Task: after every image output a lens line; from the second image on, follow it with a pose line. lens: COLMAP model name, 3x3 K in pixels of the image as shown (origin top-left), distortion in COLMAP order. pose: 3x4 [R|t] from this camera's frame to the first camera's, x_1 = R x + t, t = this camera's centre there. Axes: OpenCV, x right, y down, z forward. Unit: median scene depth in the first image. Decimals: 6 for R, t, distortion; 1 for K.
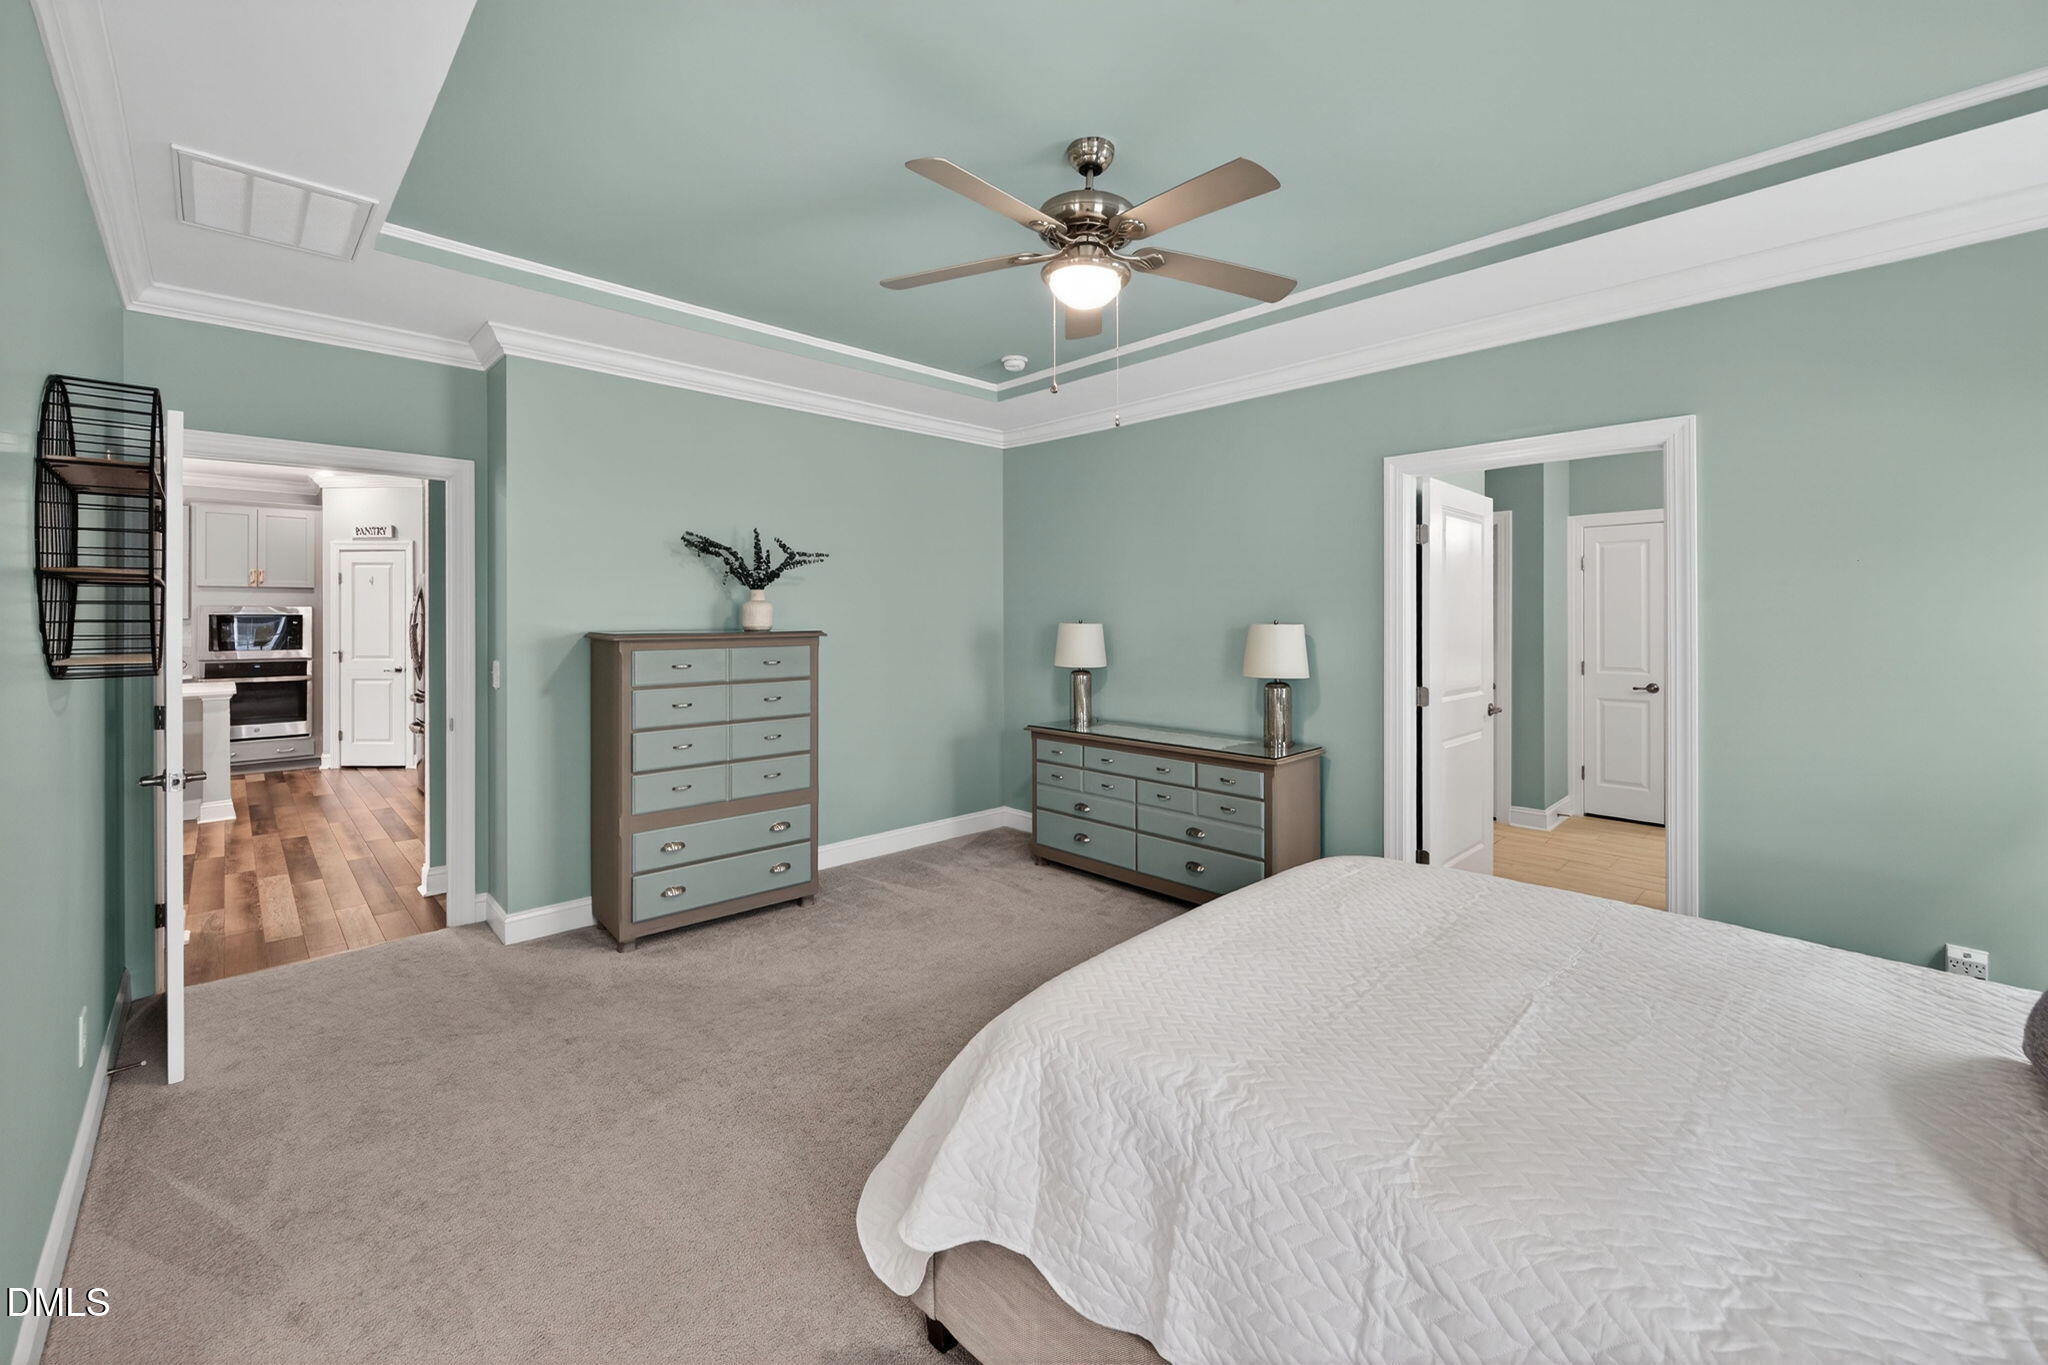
lens RADIAL K [[823.6, 0, 1027.6], [0, 823.6, 613.3], [0, 0, 1]] dist [0.001287, 0.000324]
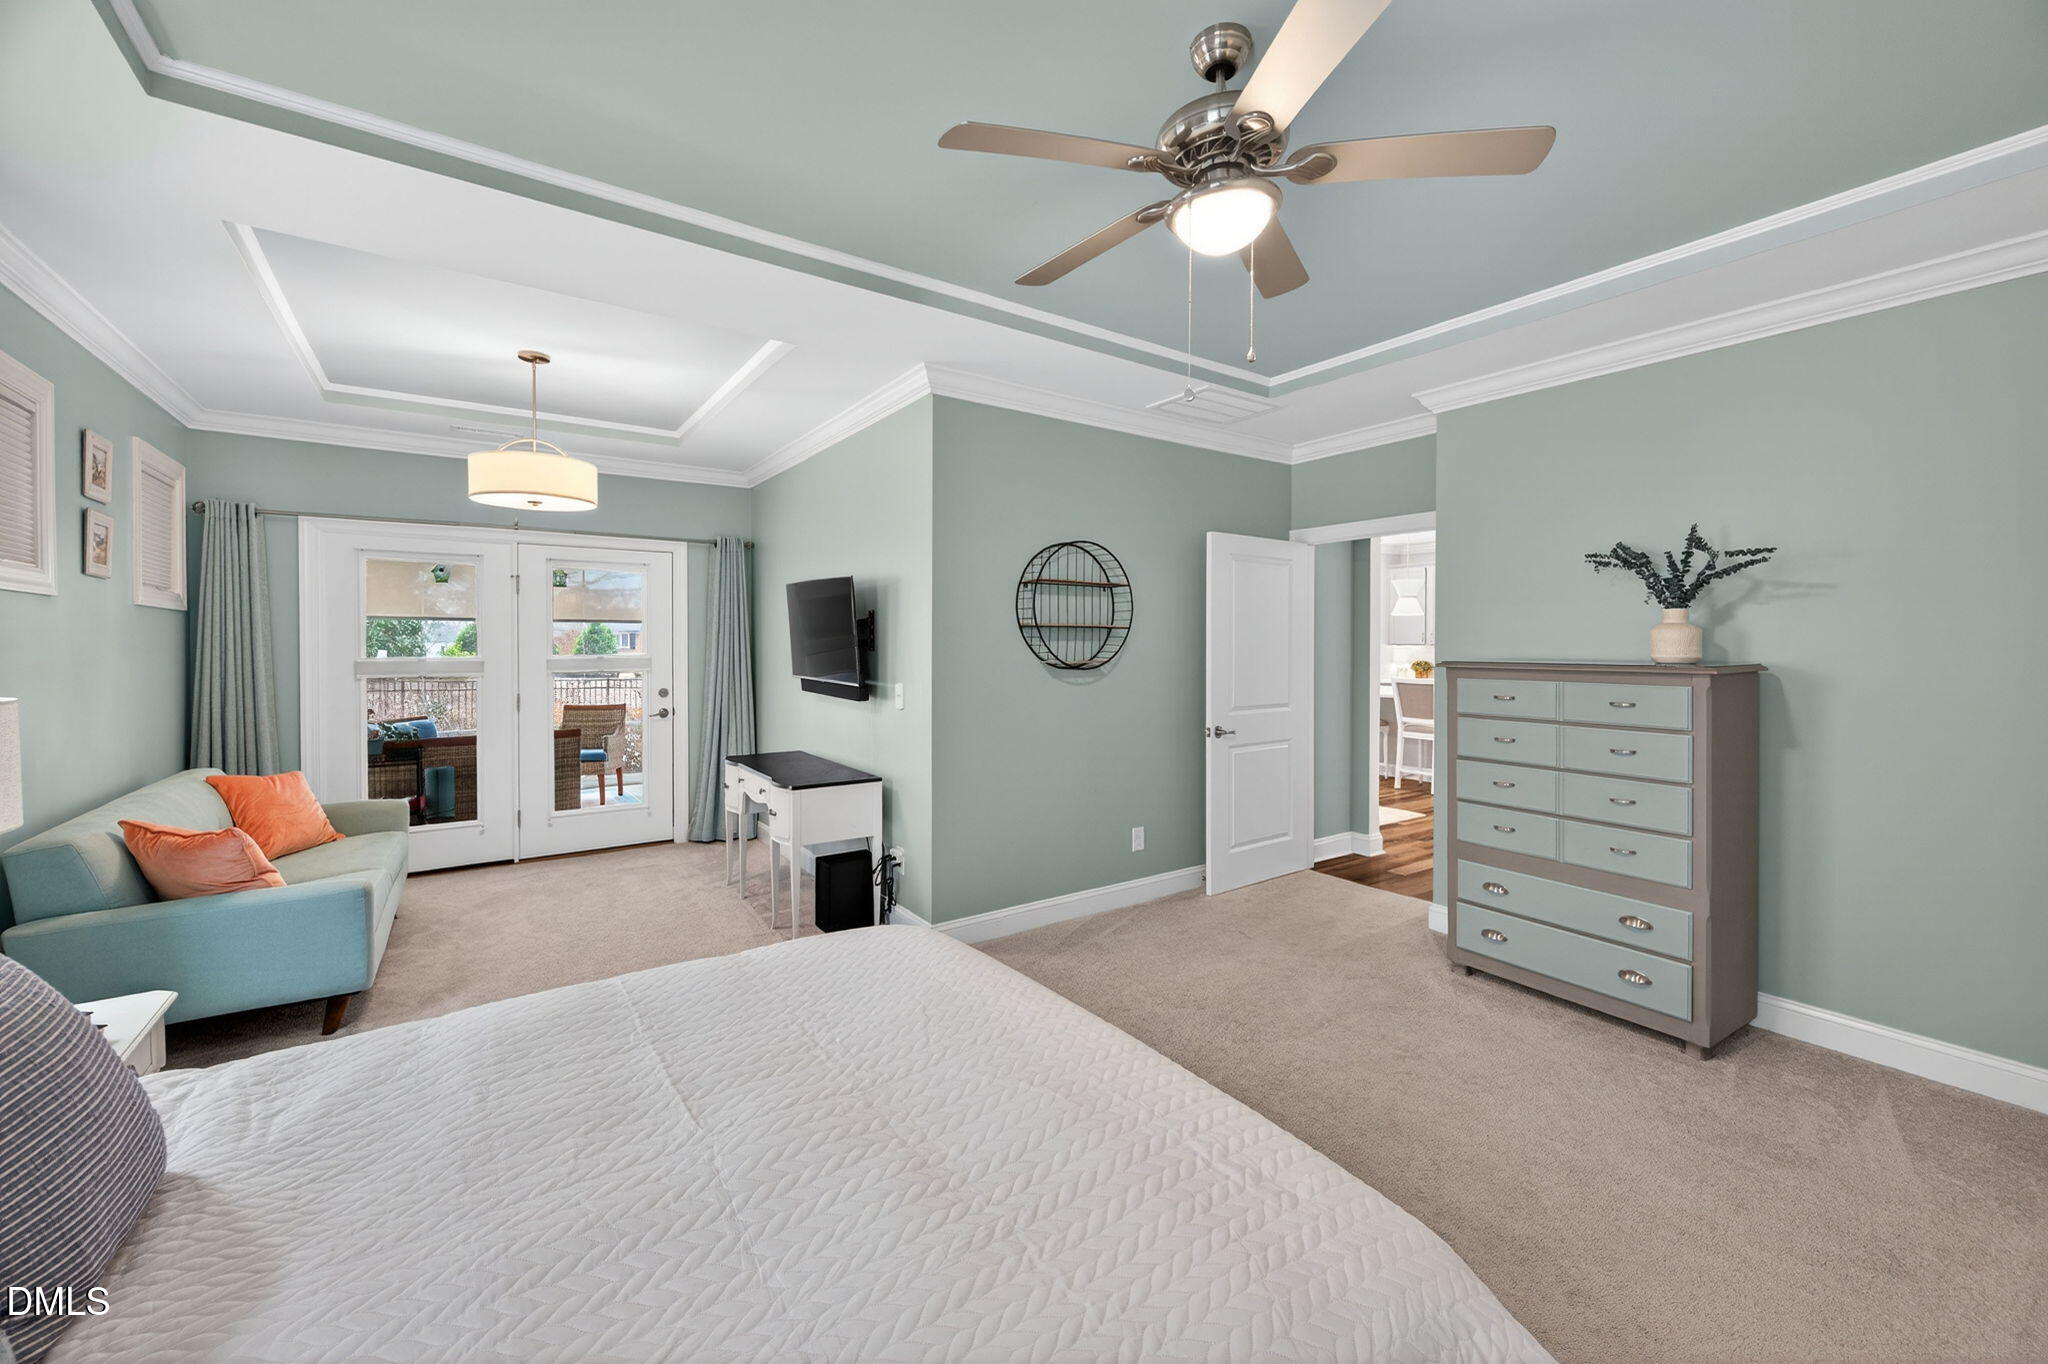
lens RADIAL K [[823.6, 0, 1042.2], [0, 823.6, 647.8], [0, 0, 1]] dist [0.001287, 0.000324]
pose [[-0.149043, 0.005213, -0.988817, 0.589010], [0.001758, 0.999986, 0.005007, 0.002627], [0.988829, -0.000992, -0.149050, 0.639824]]
